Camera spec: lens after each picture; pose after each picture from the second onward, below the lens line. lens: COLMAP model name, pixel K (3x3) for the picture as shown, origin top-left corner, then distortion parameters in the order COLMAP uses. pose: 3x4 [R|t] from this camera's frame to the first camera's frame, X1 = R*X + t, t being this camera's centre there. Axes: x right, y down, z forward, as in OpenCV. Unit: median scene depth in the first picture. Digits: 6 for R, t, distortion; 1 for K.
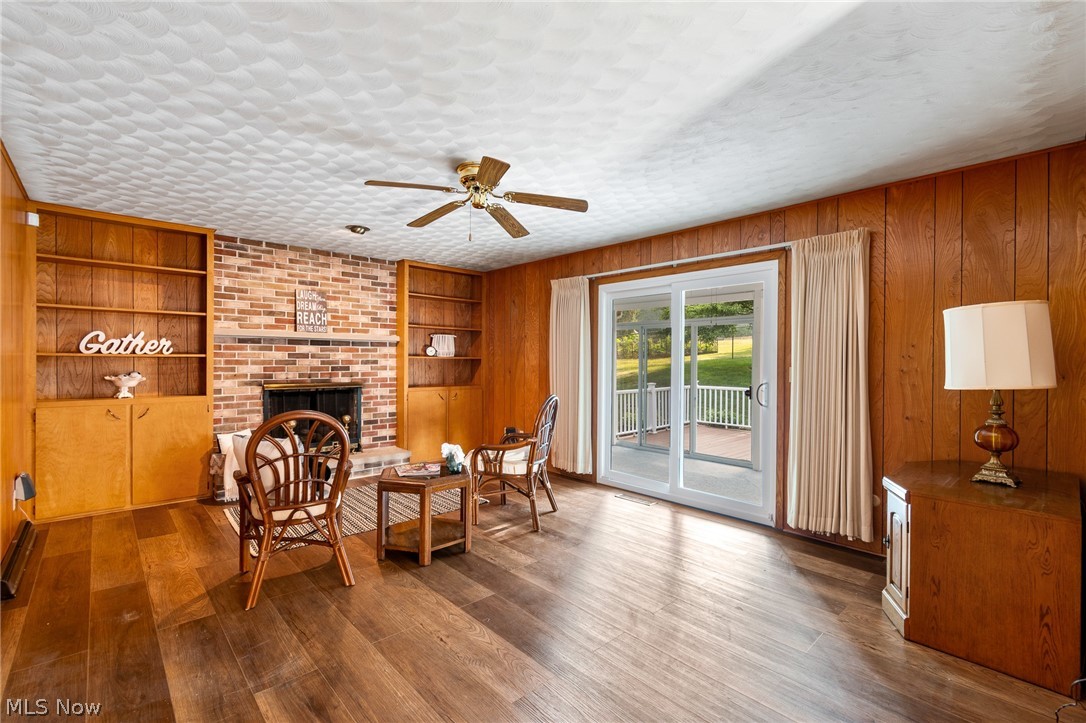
lens RADIAL K [[481.6, 0, 551.5], [0, 481.6, 362.2], [0, 0, 1]] dist [-0.000035, -0.001337]
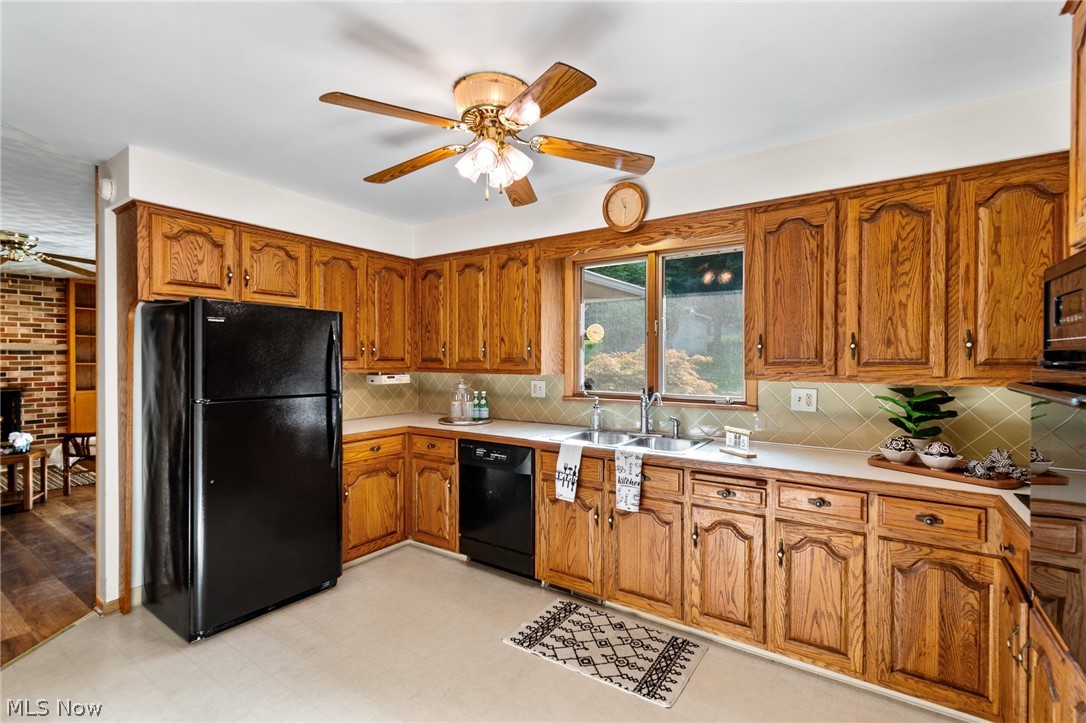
lens RADIAL K [[481.6, 0, 548.9], [0, 481.6, 362.8], [0, 0, 1]] dist [-0.000035, -0.001337]
pose [[0.971438, -0.006409, 0.237208, 0.623750], [0.004804, 0.999962, 0.007343, -0.018982], [-0.237246, -0.005994, 0.971431, -0.444599]]
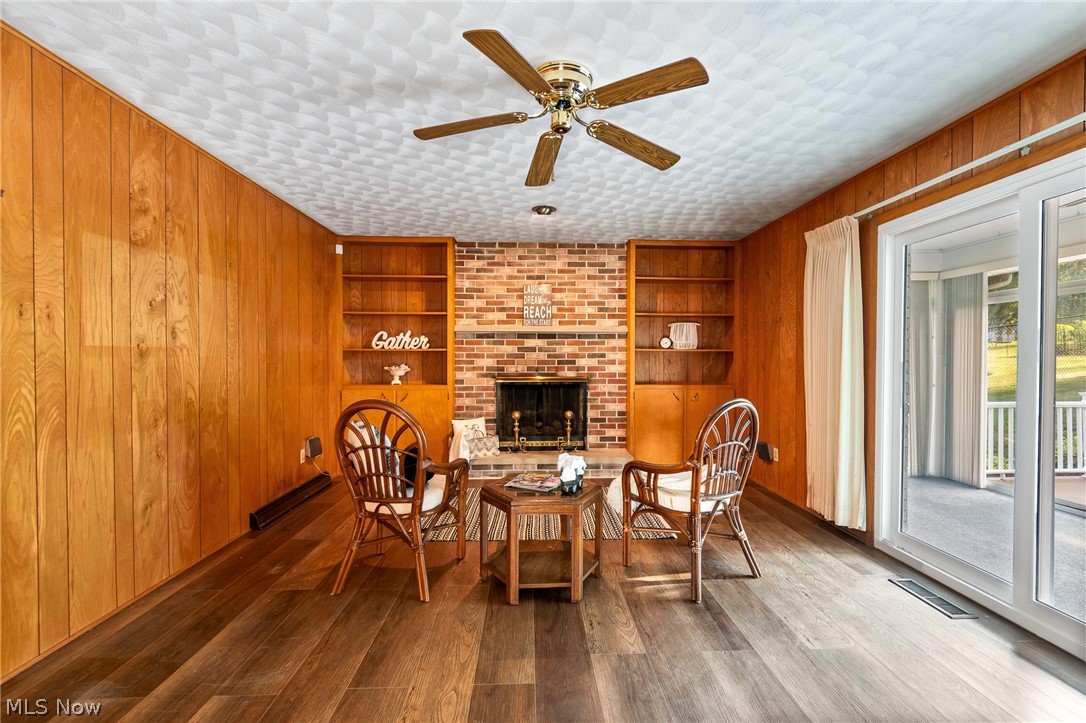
lens RADIAL K [[481.6, 0, 545.3], [0, 481.6, 362.0], [0, 0, 1]] dist [-0.000035, -0.001337]
pose [[0.757687, -0.000198, -0.652618, 0.183633], [0.000010, 1.000000, -0.000292, 0.014570], [0.652618, 0.000215, 0.757687, 0.268533]]
